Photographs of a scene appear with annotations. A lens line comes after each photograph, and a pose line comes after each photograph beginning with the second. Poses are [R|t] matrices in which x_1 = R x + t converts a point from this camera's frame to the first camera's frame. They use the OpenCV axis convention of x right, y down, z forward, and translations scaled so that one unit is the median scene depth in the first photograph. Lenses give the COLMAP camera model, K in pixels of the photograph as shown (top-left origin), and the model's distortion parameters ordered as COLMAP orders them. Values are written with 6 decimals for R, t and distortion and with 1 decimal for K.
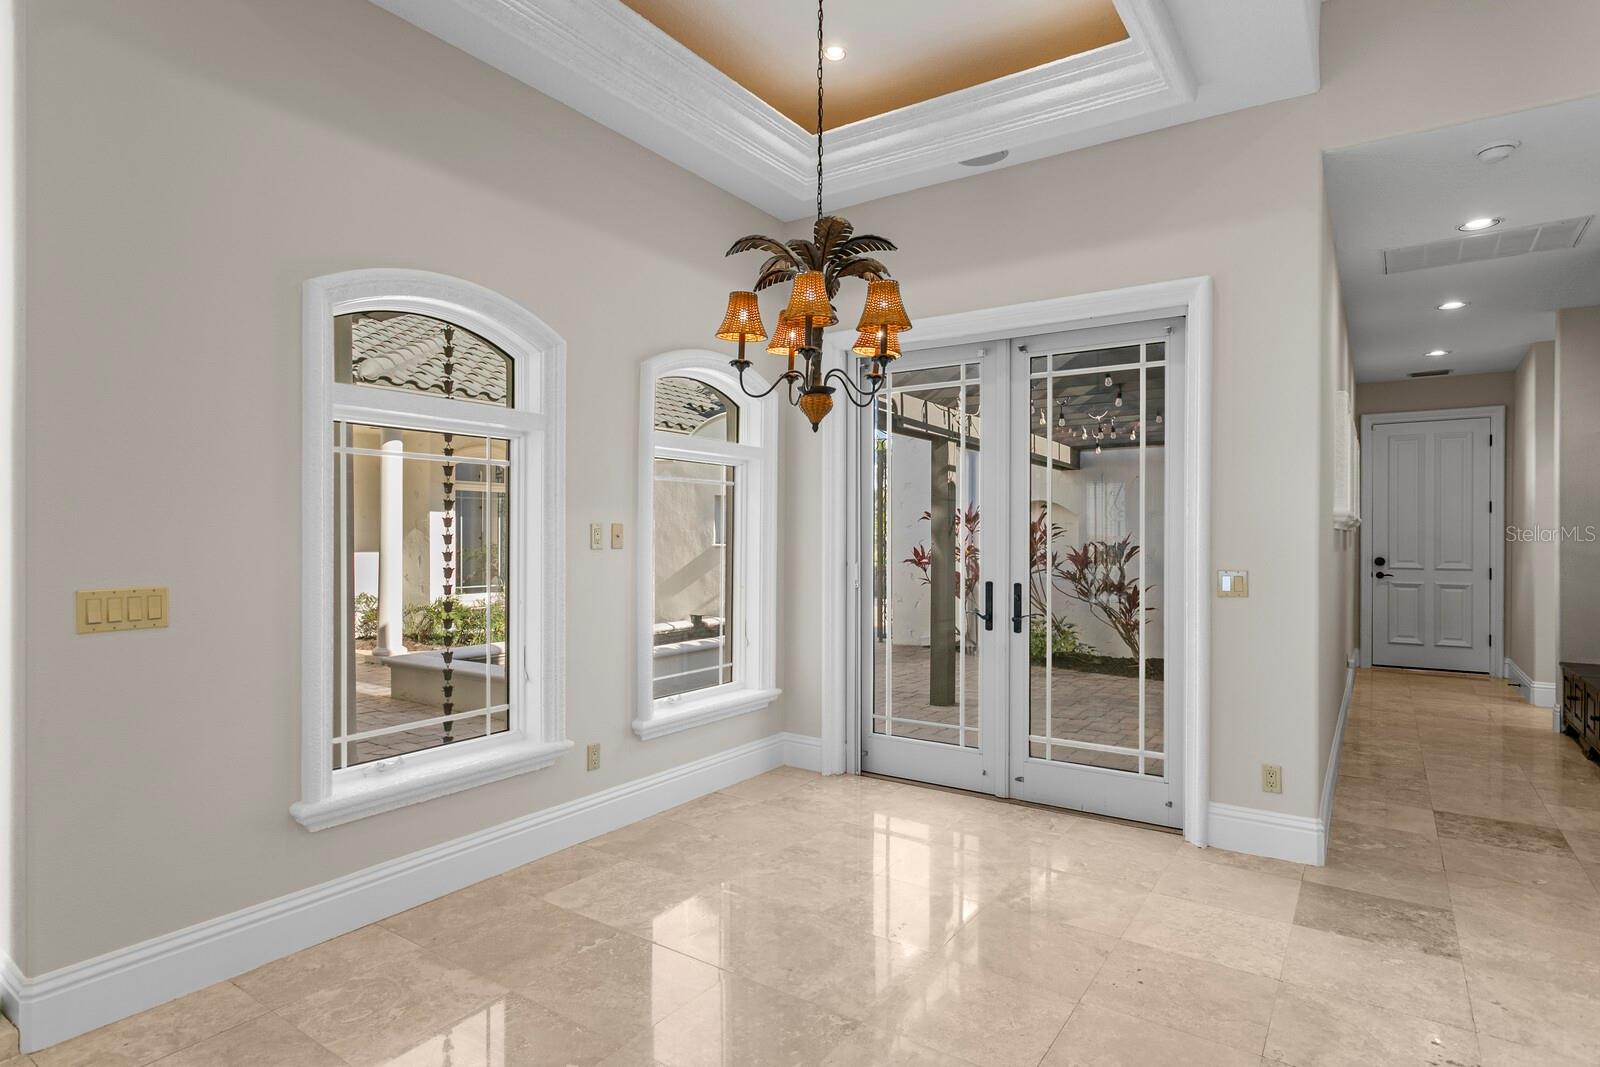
lens RADIAL K [[846.4, 0, 800.0], [0, 846.4, 533.5], [0, 0, 1]] dist [-0.001179, 0.000110]
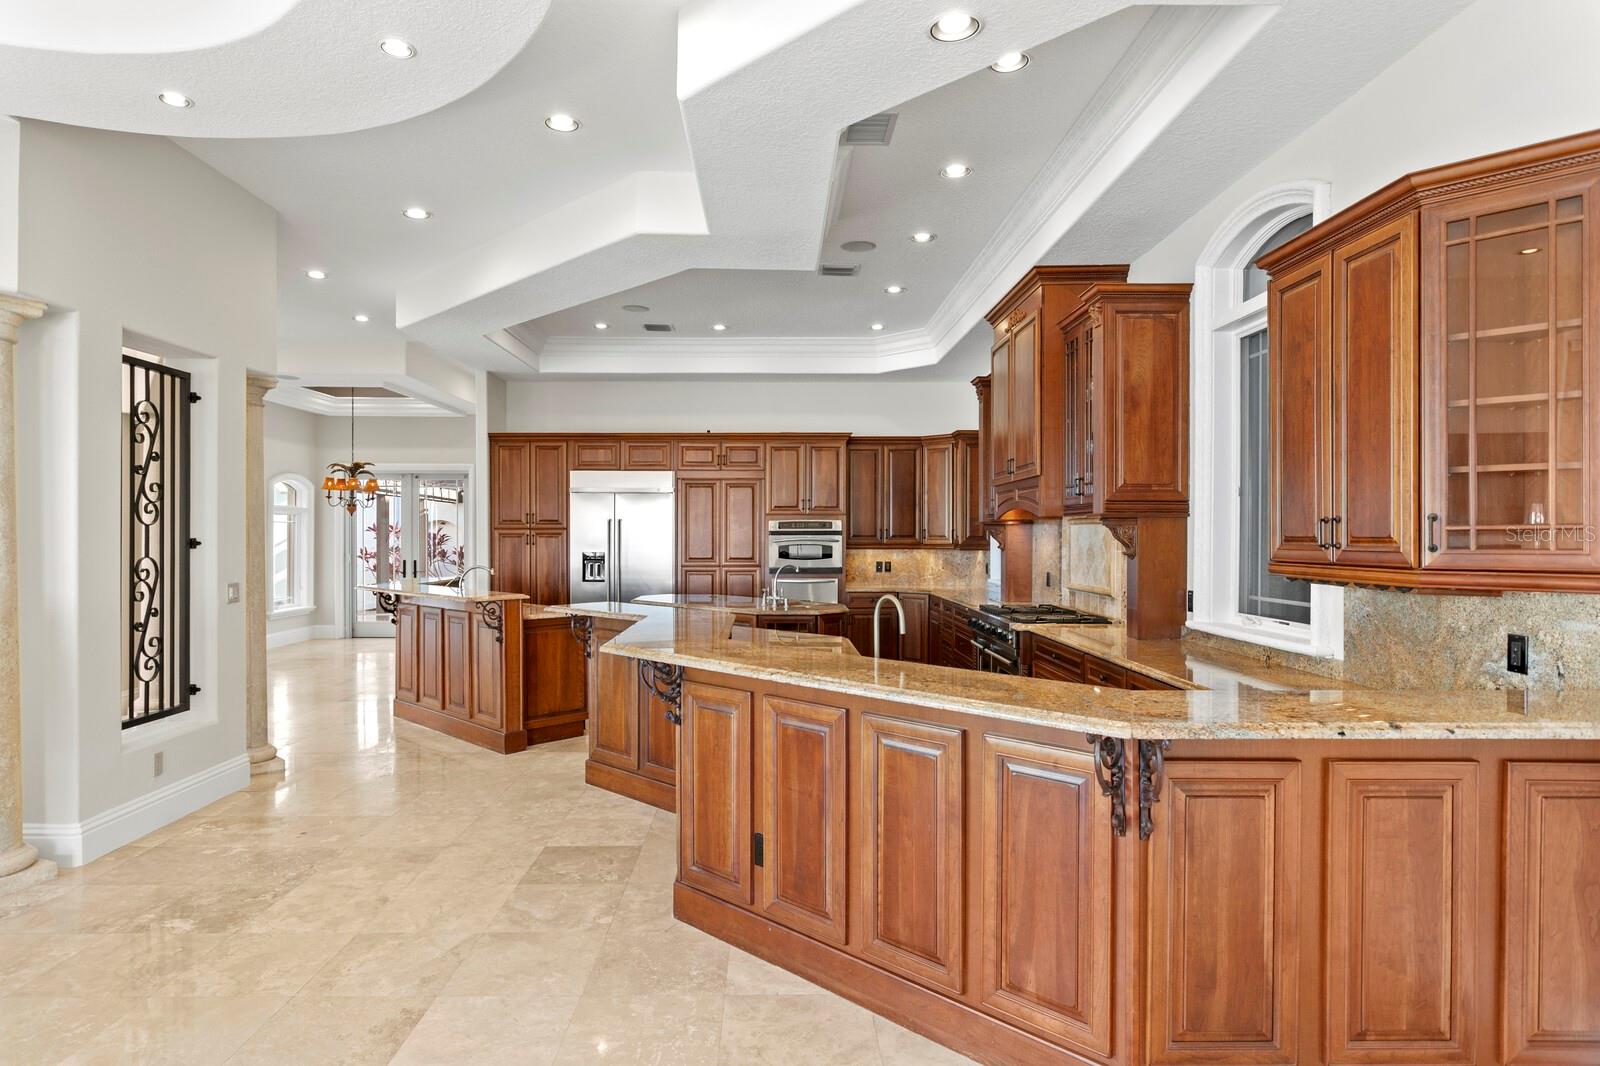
lens RADIAL K [[960.4, 0, 800.0], [0, 960.4, 533.0], [0, 0, 1]] dist [-0.001738, -0.000328]
pose [[0.829914, -0.003845, 0.557878, -0.415690], [0.004165, 0.999991, 0.000695, -0.024660], [-0.557876, 0.001747, 0.829923, -2.129548]]
